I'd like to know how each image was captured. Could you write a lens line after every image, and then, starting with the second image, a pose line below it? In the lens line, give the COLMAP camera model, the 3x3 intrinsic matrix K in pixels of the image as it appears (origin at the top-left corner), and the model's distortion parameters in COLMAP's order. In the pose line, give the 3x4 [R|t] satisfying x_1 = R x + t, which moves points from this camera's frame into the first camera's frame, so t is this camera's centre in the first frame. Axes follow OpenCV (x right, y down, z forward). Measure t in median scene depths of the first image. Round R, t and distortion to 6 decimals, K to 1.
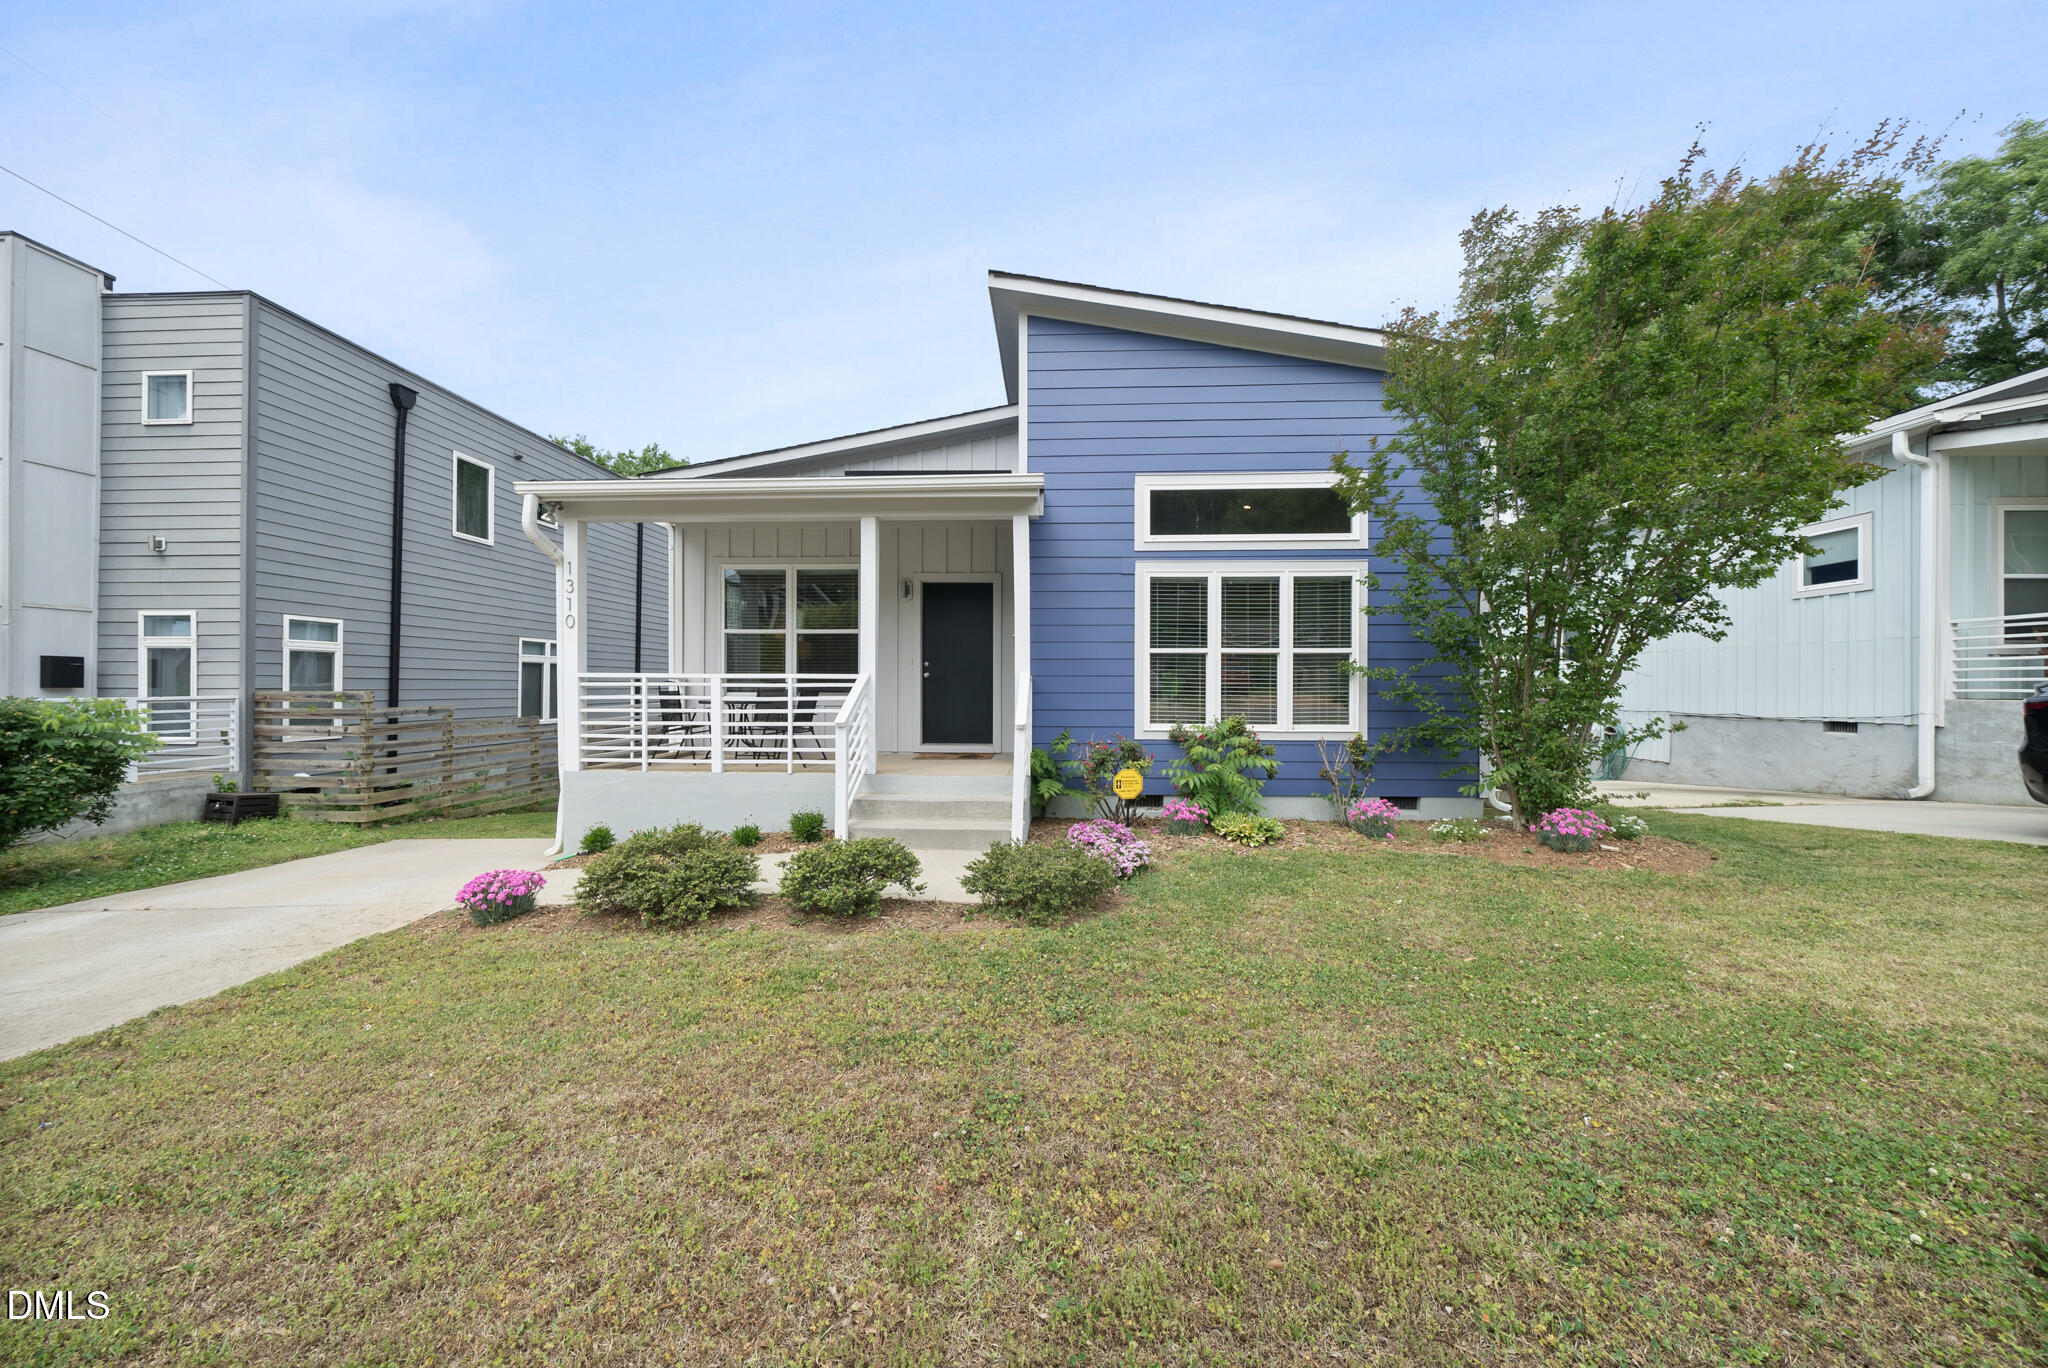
lens RADIAL K [[699.6, 0, 1021.1], [0, 699.6, 685.8], [0, 0, 1]] dist [-0.010915, 0.000515]
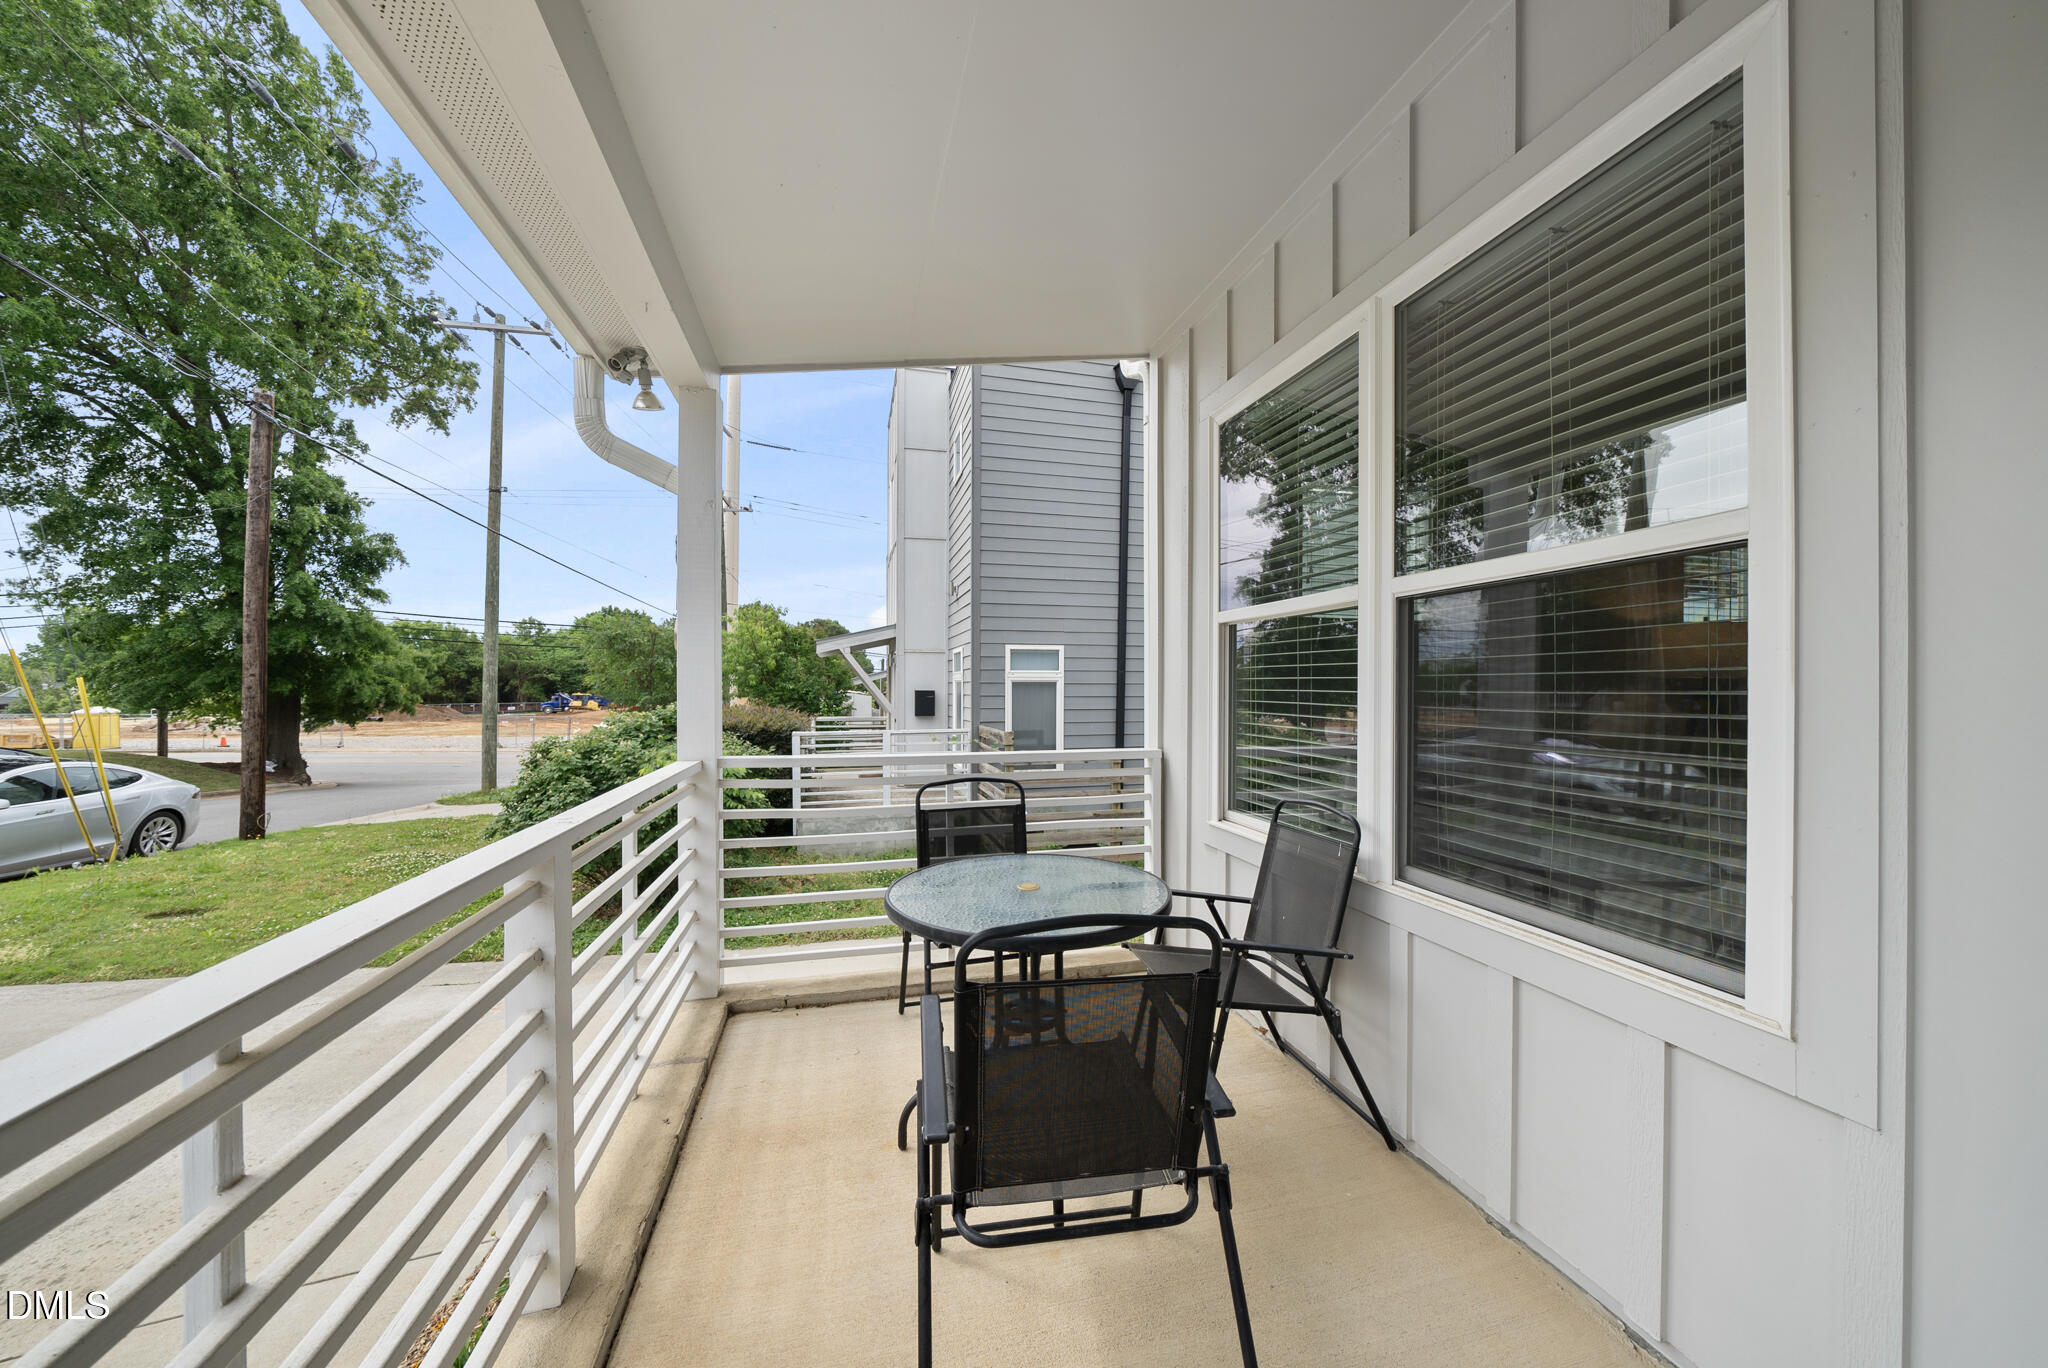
lens RADIAL K [[699.6, 0, 1020.4], [0, 699.6, 688.3], [0, 0, 1]] dist [-0.010915, 0.000515]
pose [[0.281743, -0.001335, -0.959489, -0.126933], [0.000377, 0.999999, -0.001281, -0.040795], [0.959490, -0.000001, 0.281743, 0.736014]]
